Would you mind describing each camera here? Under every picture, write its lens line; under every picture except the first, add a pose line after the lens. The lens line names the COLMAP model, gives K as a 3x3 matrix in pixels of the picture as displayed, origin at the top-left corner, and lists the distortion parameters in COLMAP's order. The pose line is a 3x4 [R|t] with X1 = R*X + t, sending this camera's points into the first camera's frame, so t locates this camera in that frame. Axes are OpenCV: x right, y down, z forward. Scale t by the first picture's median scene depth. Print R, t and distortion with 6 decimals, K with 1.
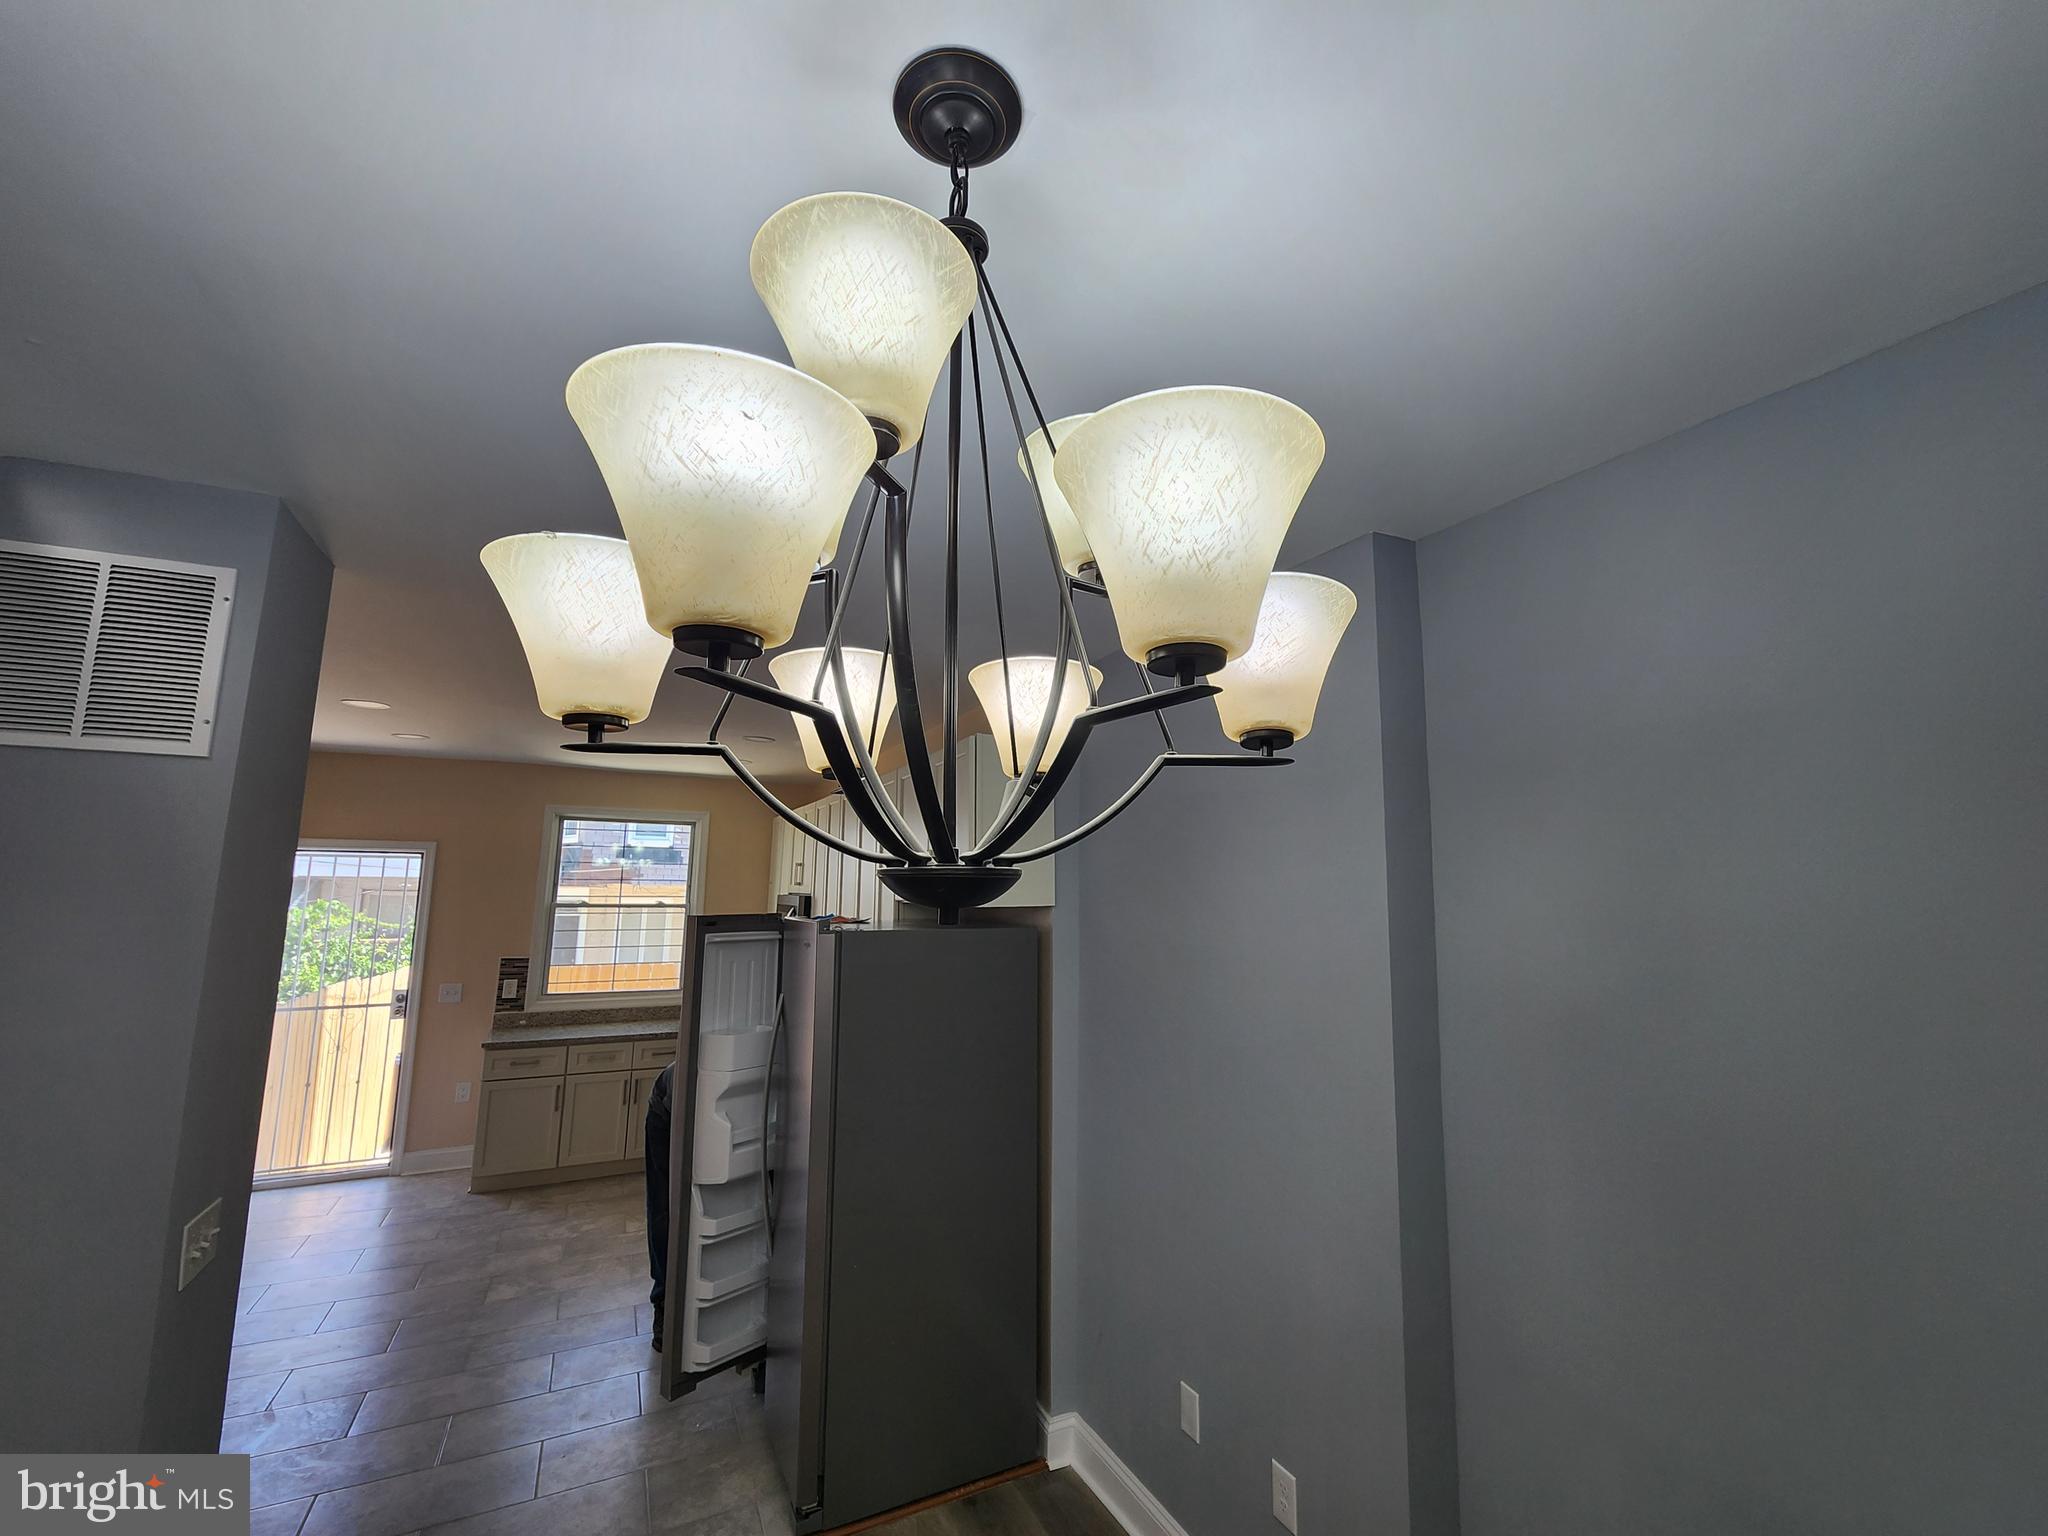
lens RADIAL K [[837.8, 0, 1039.8], [0, 837.8, 775.1], [0, 0, 1]] dist [-0.001269, 0.002449]
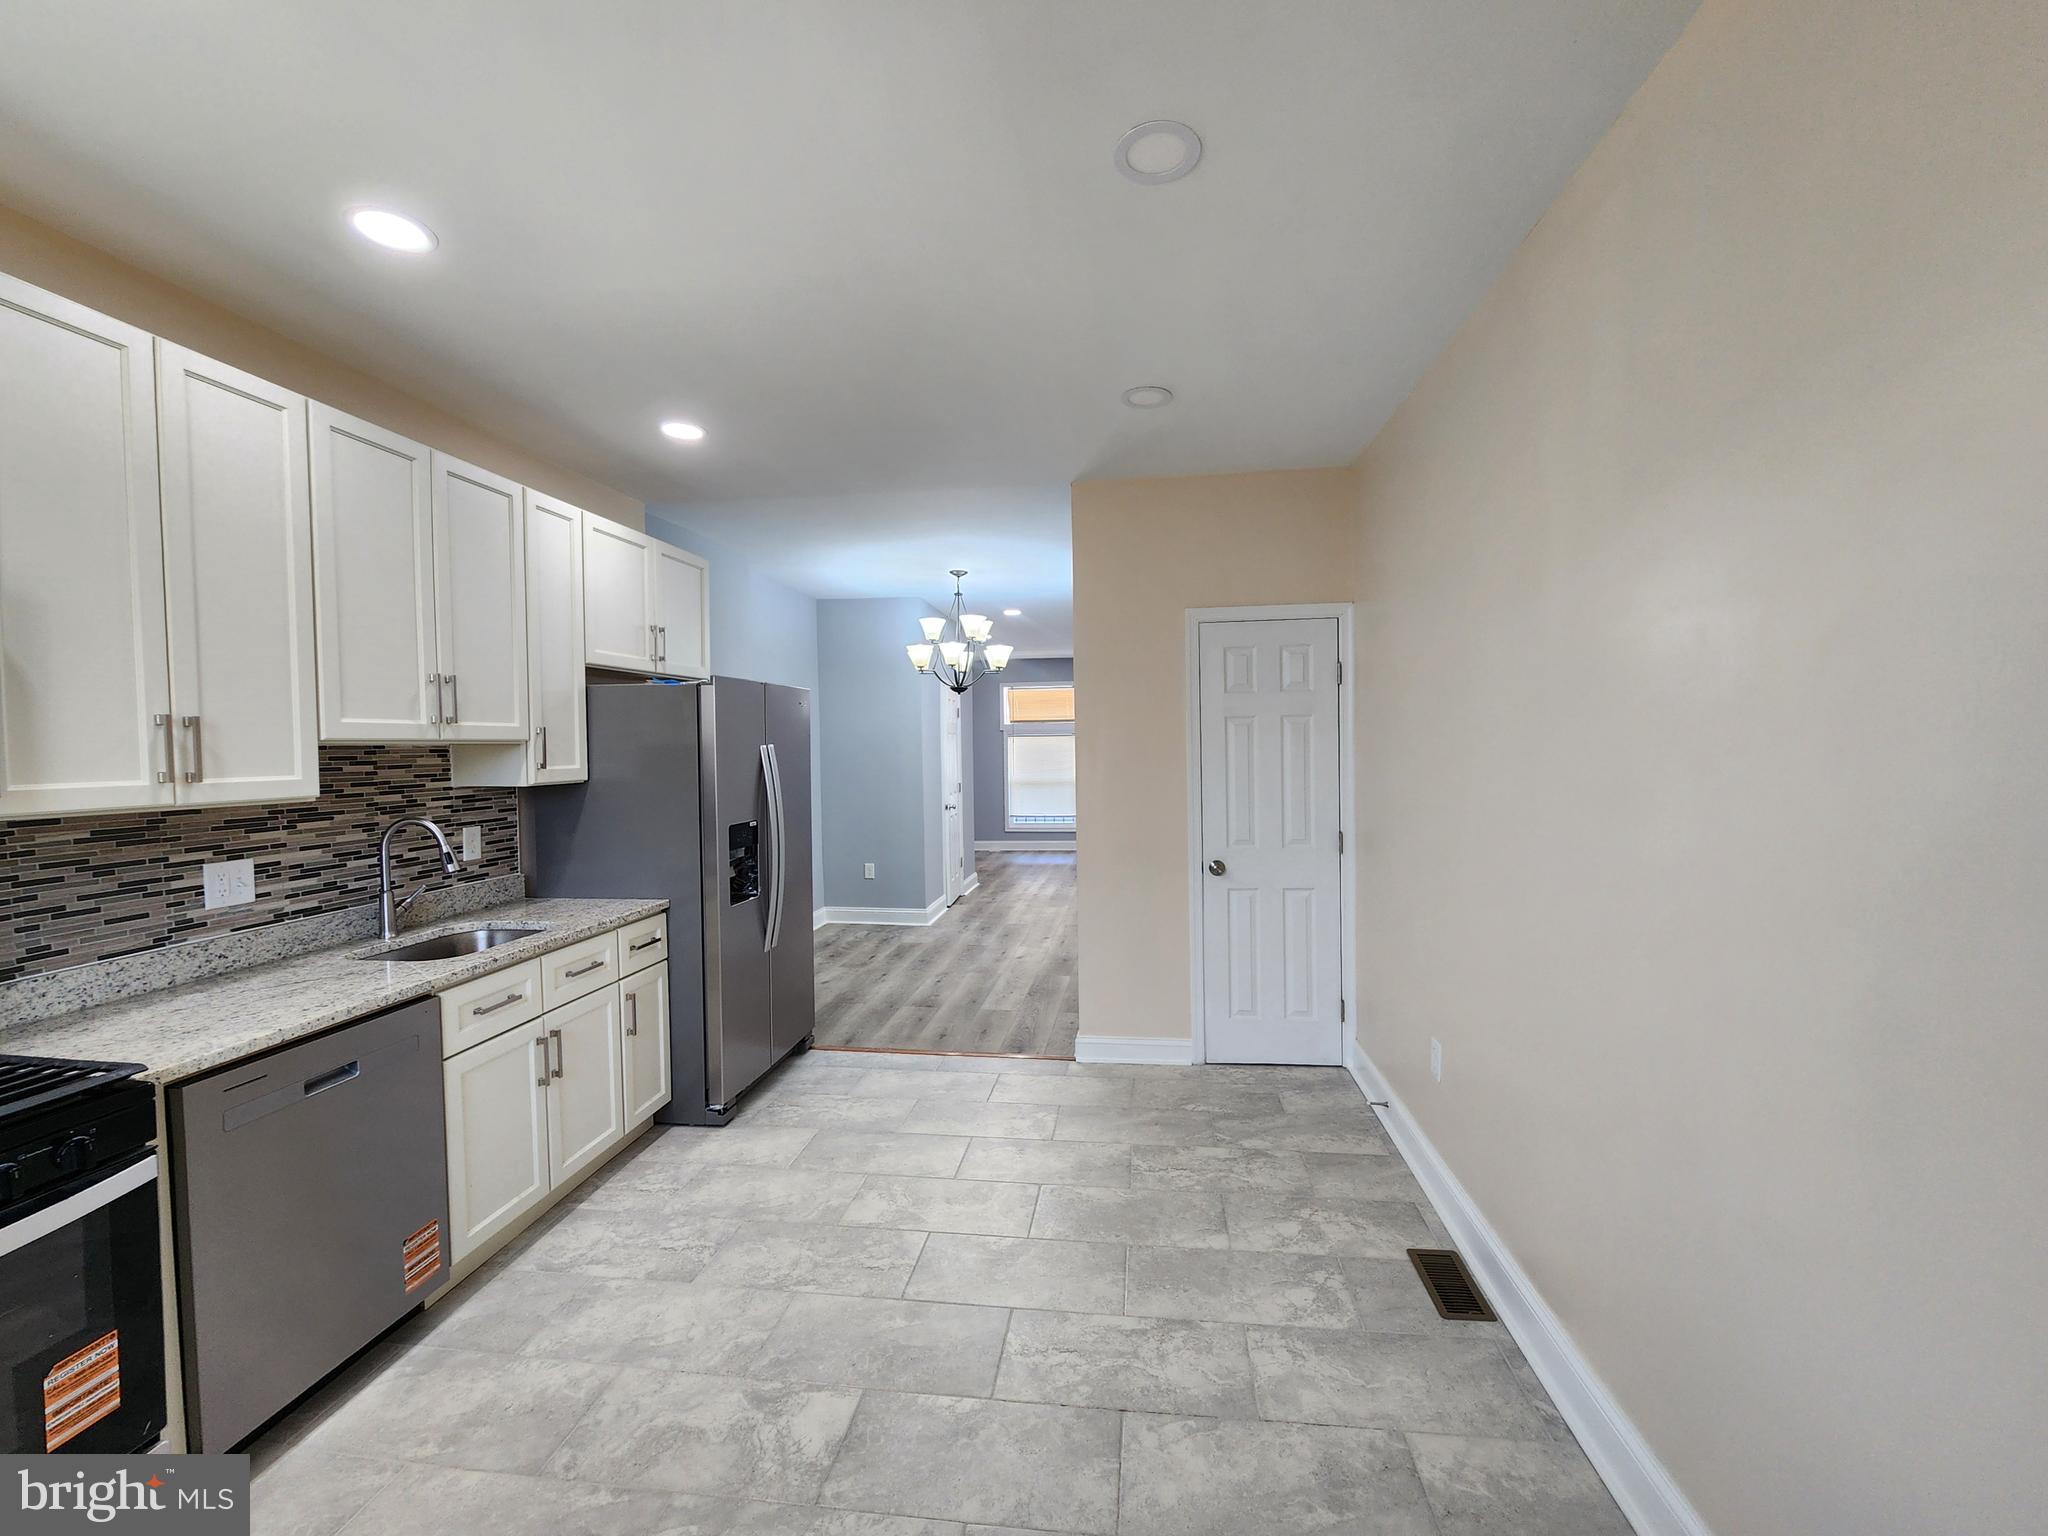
lens RADIAL K [[848.6, 0, 1027.4], [0, 848.6, 766.2], [0, 0, 1]] dist [0.006040, -0.004076]
pose [[-0.817187, -0.015438, 0.576166, -0.745061], [-0.075963, 0.993806, -0.081111, 0.204004], [-0.571346, -0.110050, -0.813298, 1.009950]]
